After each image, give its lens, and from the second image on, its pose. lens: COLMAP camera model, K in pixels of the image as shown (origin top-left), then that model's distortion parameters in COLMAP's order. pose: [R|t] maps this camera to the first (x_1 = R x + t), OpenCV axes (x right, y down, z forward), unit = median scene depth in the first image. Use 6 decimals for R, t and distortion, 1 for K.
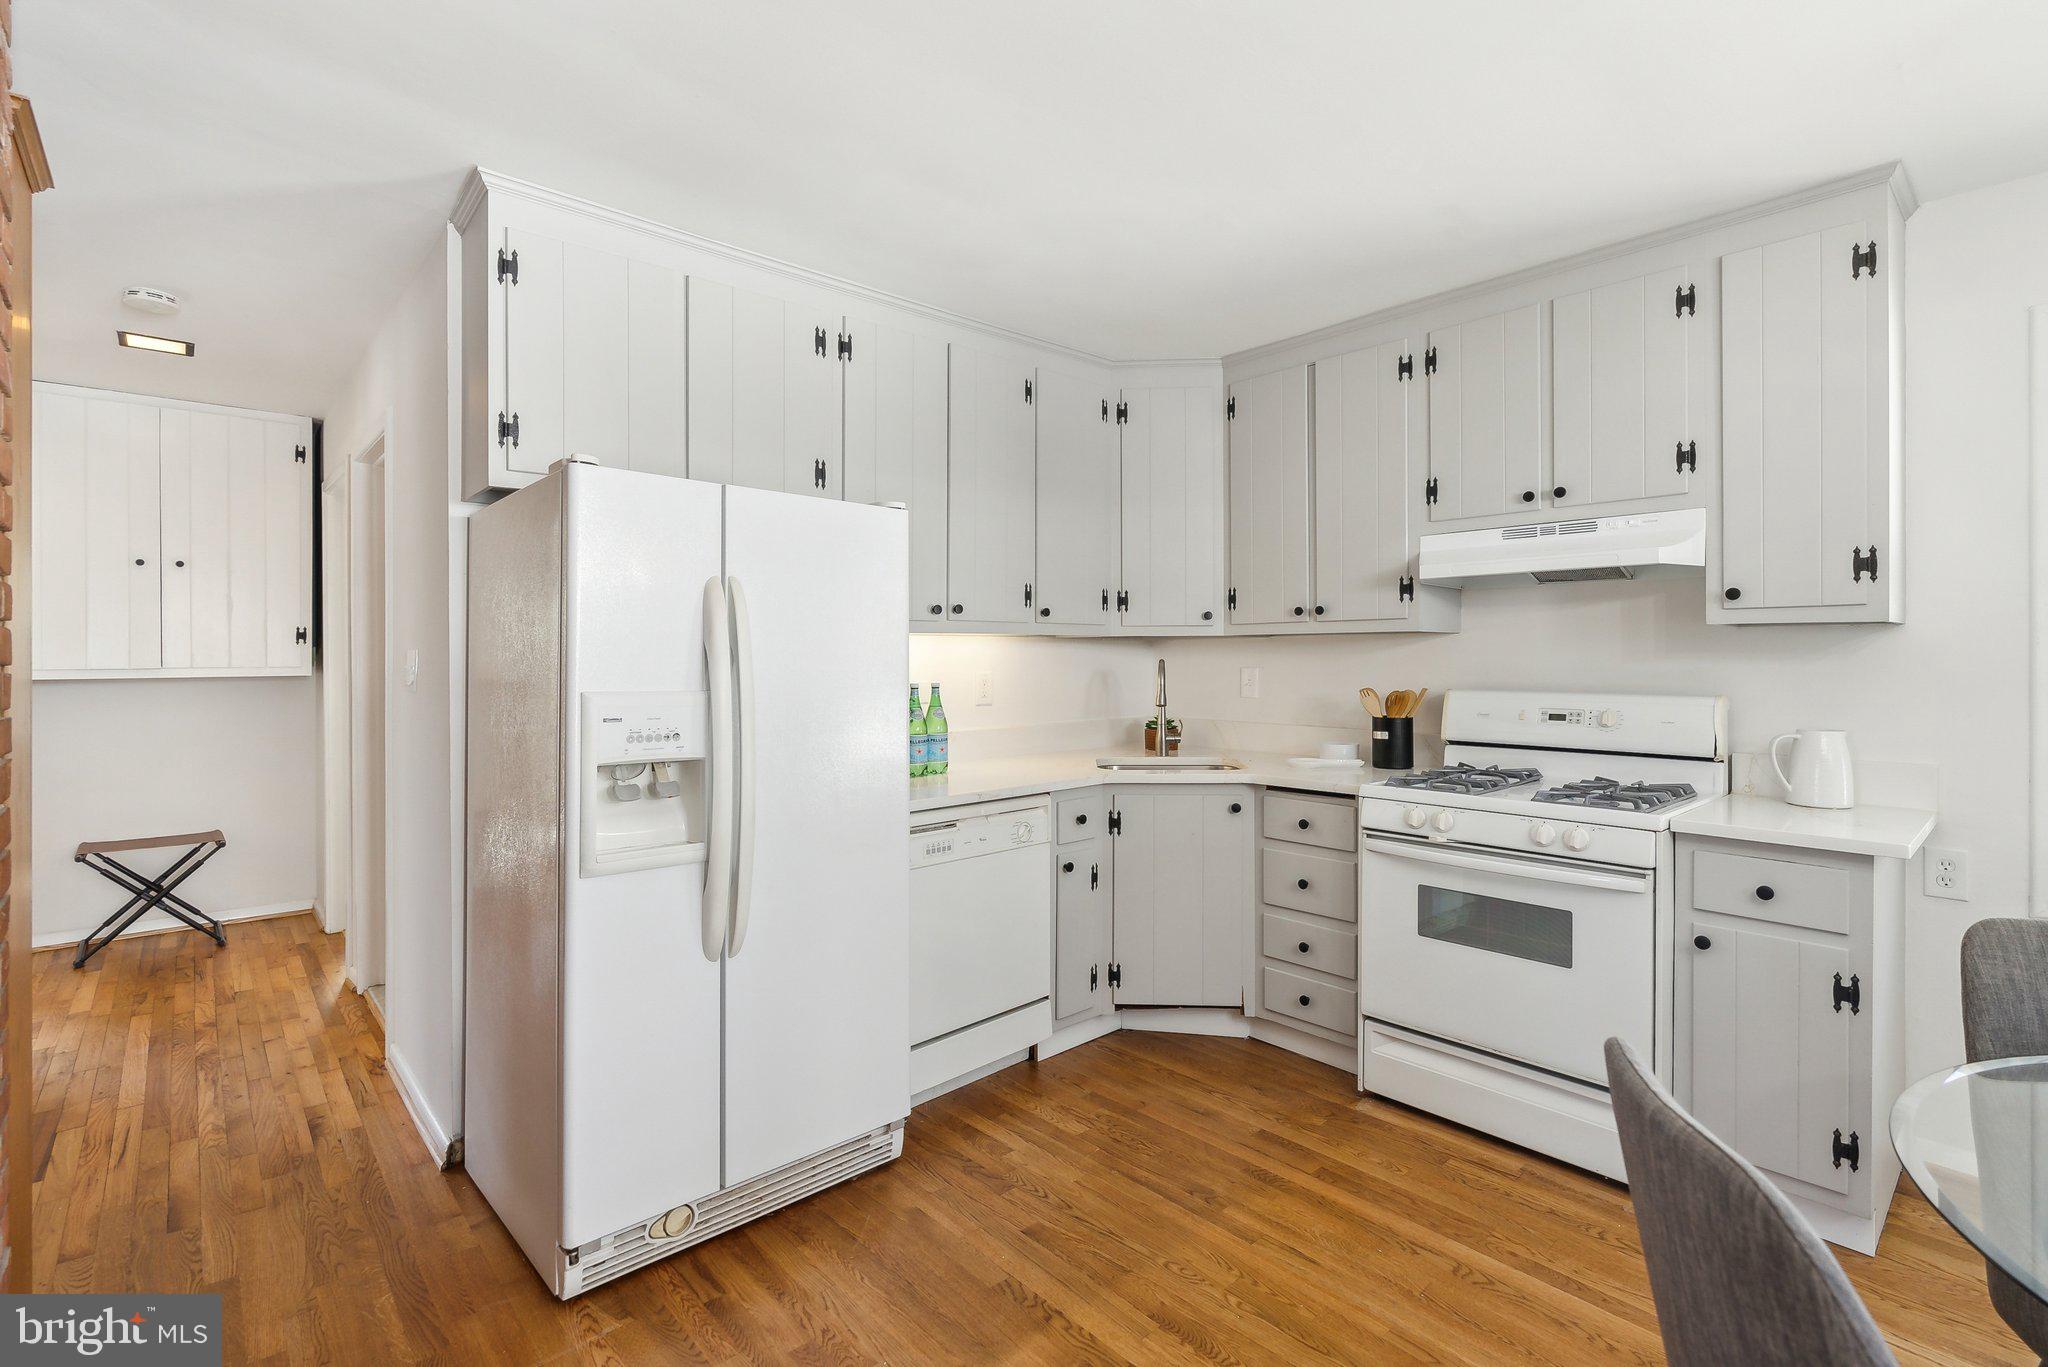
lens RADIAL K [[960.9, 0, 1006.5], [0, 960.9, 667.4], [0, 0, 1]] dist [-0.013607, 0.005623]
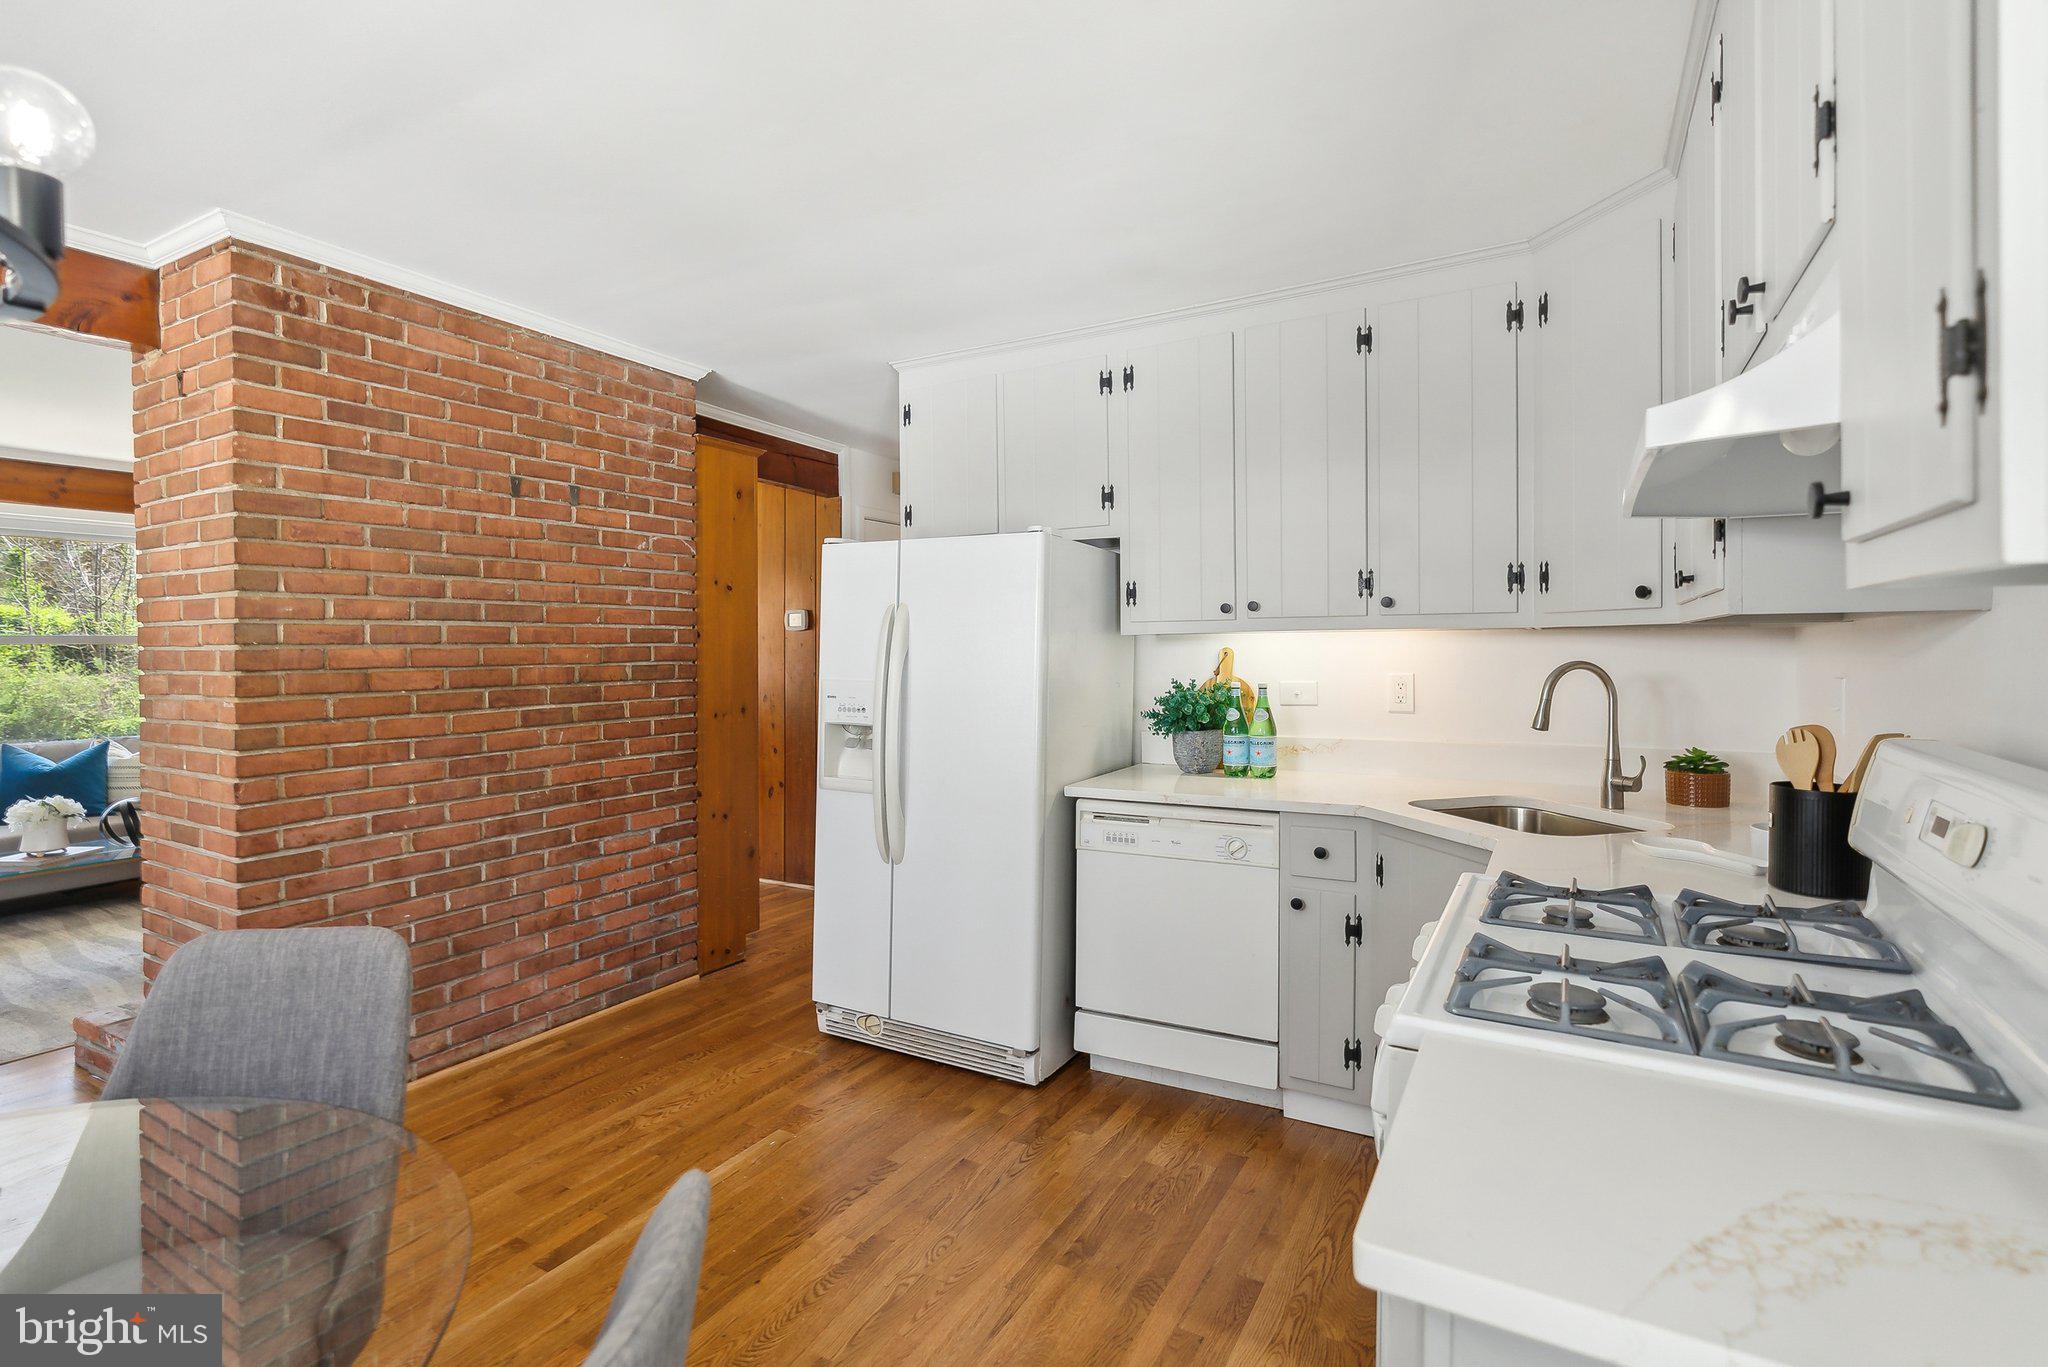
lens RADIAL K [[960.9, 0, 1019.0], [0, 960.9, 655.1], [0, 0, 1]] dist [-0.013607, 0.005623]
pose [[0.306737, 0.008105, -0.951760, 0.963346], [-0.003399, 0.999967, 0.007420, -0.022902], [0.951788, 0.000959, 0.306754, 0.604658]]
